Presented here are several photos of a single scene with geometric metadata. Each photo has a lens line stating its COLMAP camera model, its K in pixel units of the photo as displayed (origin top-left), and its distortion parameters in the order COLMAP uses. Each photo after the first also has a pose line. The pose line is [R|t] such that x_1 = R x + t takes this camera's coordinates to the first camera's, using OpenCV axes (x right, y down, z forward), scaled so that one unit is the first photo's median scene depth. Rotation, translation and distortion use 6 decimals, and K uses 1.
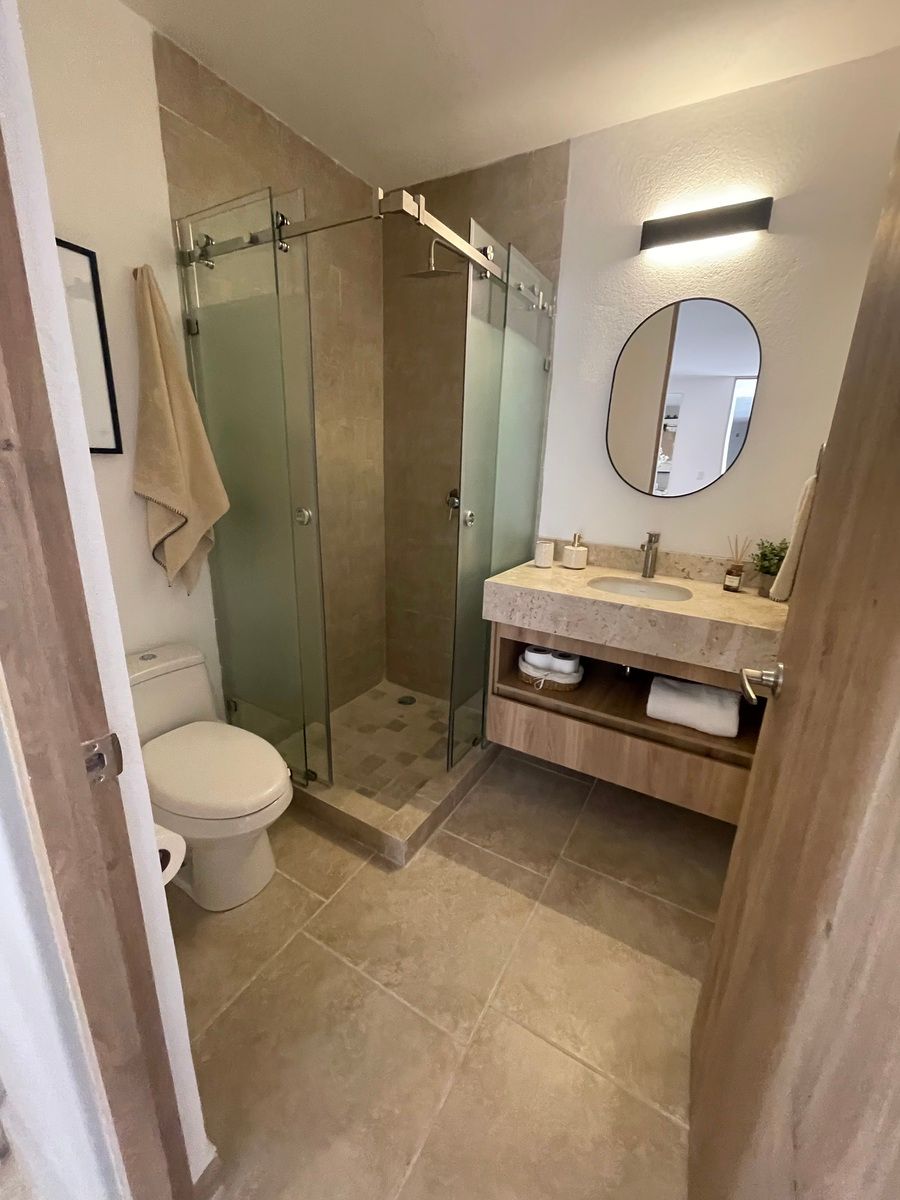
lens RADIAL K [[485.3, 0, 455.5], [0, 485.3, 599.8], [0, 0, 1]] dist [0.000009, 0.000012]
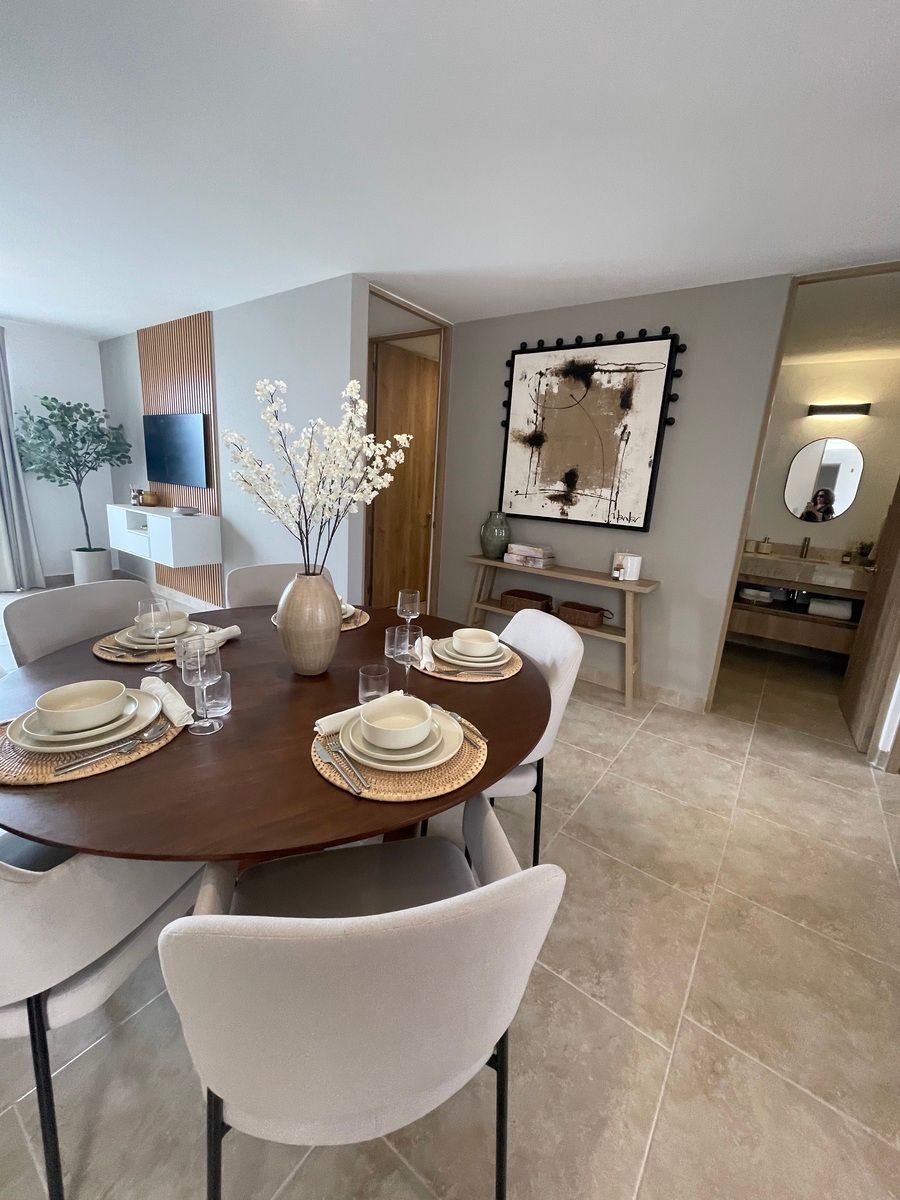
lens RADIAL K [[485.3, 0, 444.5], [0, 485.3, 600.7], [0, 0, 1]] dist [0.000009, 0.000012]
pose [[0.993778, 0.042010, -0.103156, -1.119662], [-0.044744, 0.998702, -0.024339, 0.311638], [0.101999, 0.028804, 0.994367, -1.531611]]
